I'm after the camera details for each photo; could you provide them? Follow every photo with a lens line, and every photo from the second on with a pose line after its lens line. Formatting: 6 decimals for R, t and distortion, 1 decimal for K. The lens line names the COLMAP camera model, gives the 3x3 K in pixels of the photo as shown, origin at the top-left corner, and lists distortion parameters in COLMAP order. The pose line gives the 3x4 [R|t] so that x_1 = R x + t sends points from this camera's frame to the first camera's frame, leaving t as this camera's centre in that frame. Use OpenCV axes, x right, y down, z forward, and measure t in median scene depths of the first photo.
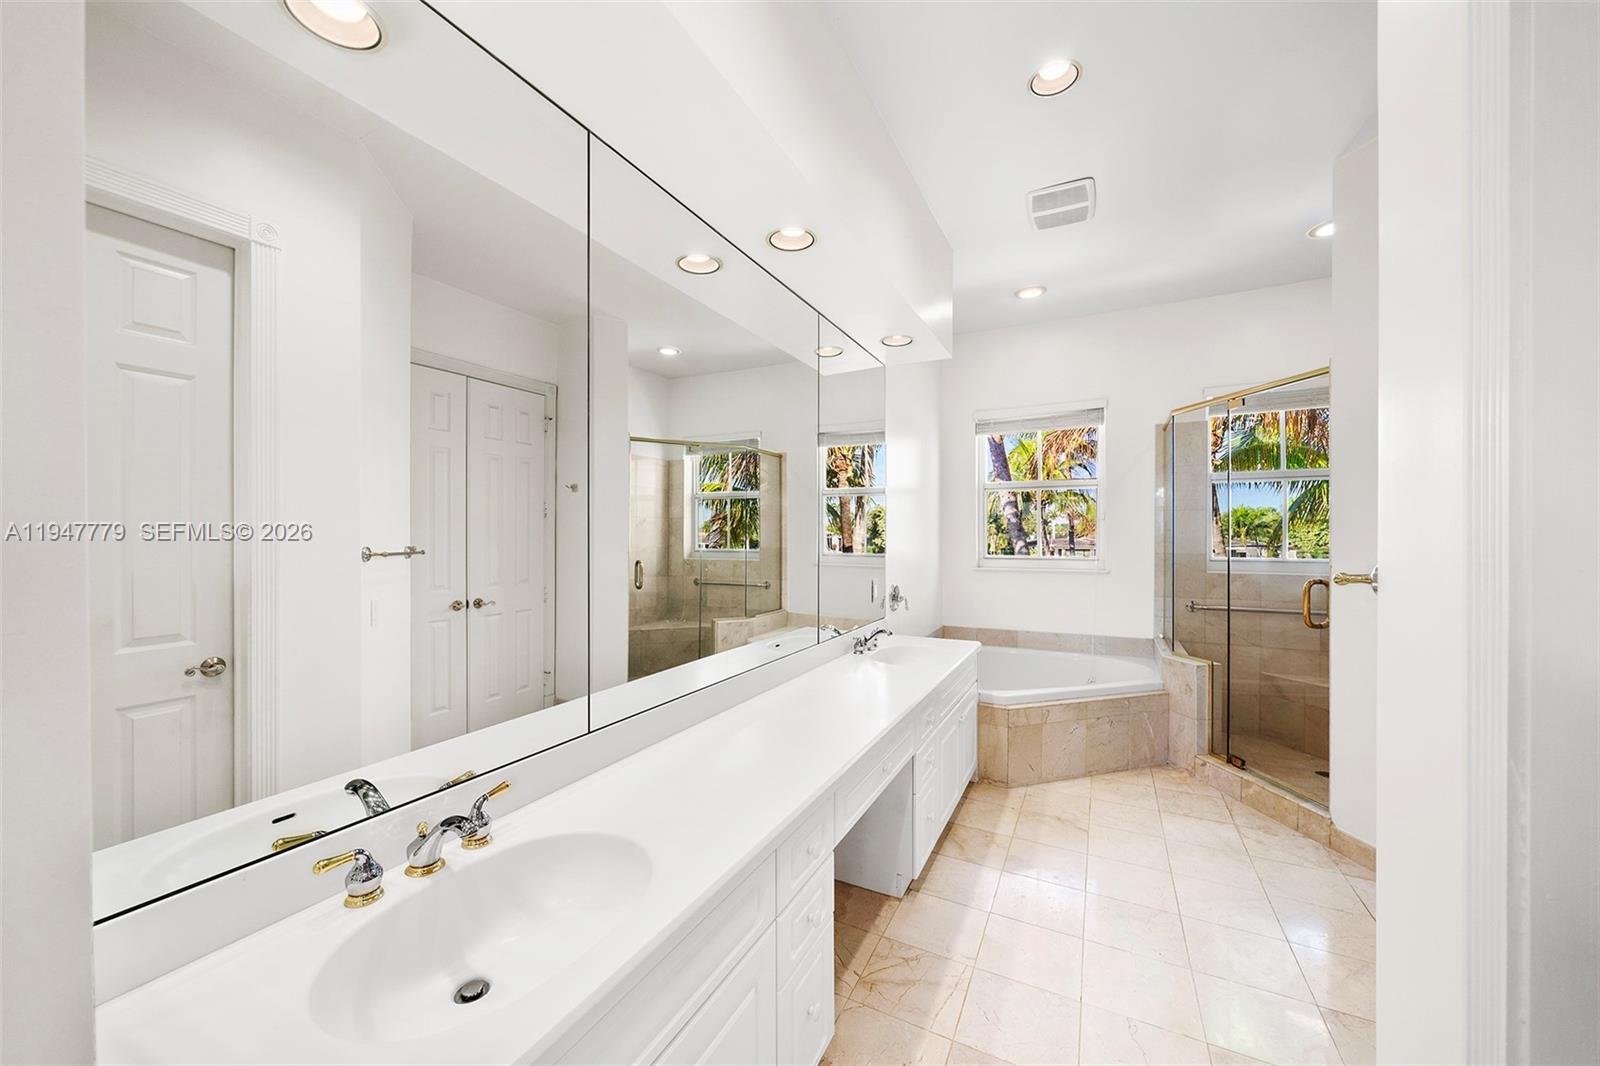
lens RADIAL K [[594.4, 0, 794.1], [0, 594.4, 536.1], [0, 0, 1]] dist [0.004044, 0.000071]
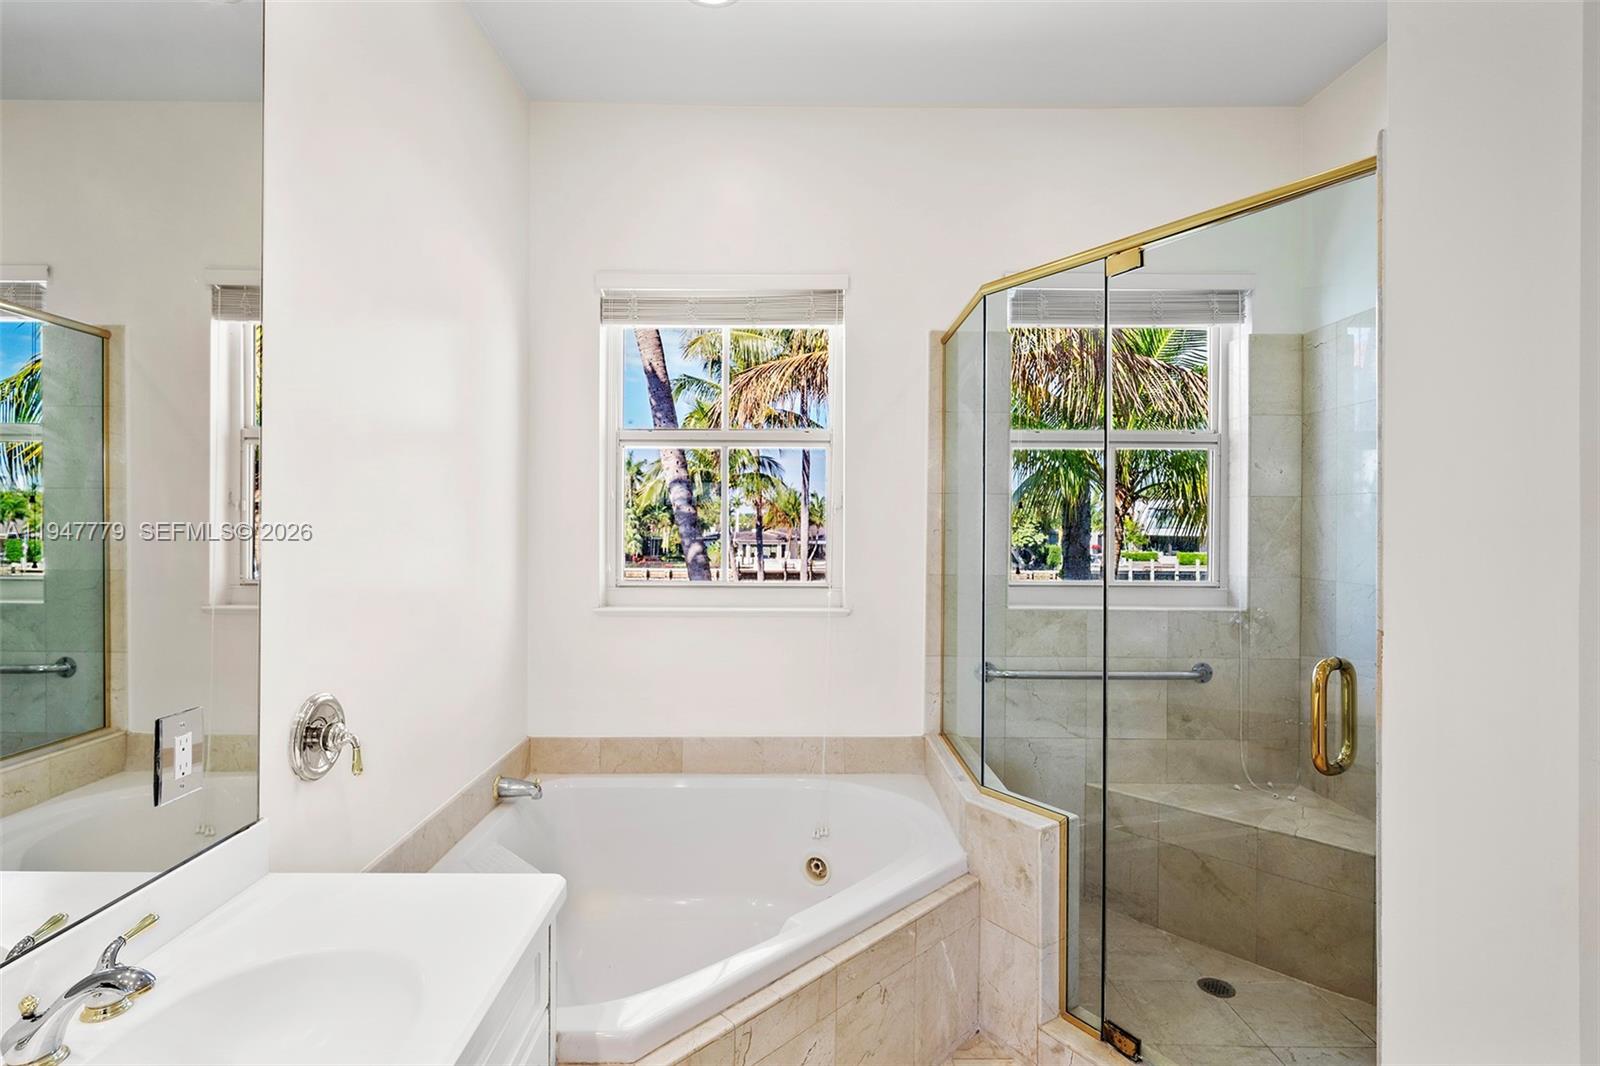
lens RADIAL K [[777.2, 0, 802.3], [0, 777.2, 529.3], [0, 0, 1]] dist [0.001598, 0.000183]
pose [[0.879886, 0.002675, 0.475177, 0.168016], [-0.003846, 0.999991, 0.001492, -0.011666], [-0.475169, -0.003141, 0.879889, 0.415964]]
